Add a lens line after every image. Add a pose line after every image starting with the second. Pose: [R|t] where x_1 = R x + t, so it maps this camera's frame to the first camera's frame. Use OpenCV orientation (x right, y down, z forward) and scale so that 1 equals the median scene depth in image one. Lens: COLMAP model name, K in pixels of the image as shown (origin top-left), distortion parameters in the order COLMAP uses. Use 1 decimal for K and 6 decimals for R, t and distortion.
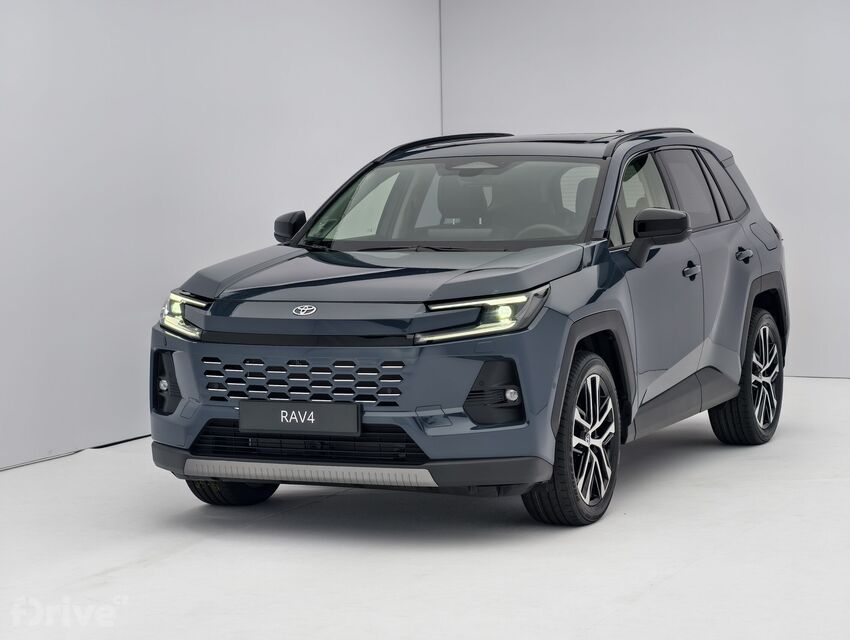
lens RADIAL K [[2116.3, 0, 424.7], [0, 2116.3, 319.1], [0, 0, 1]] dist [0.163491, 0.000000]
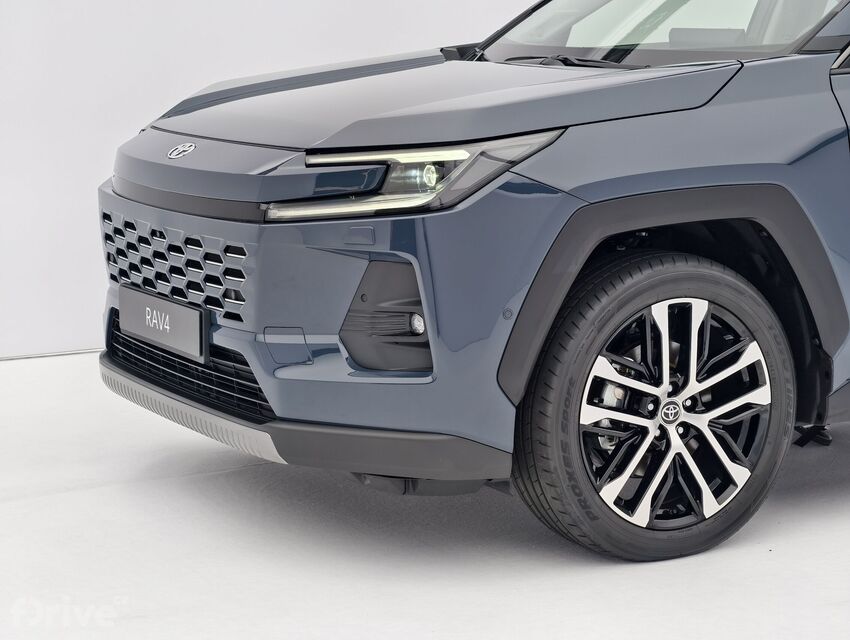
lens RADIAL K [[2116.3, 0, 425.2], [0, 2116.3, 321.4], [0, 0, 1]] dist [0.163491, 0.000000]
pose [[0.776430, 0.110026, -0.620524, 0.394184], [-0.048294, 0.992134, 0.115488, -0.030251], [0.628350, -0.059701, 0.775637, 0.561278]]
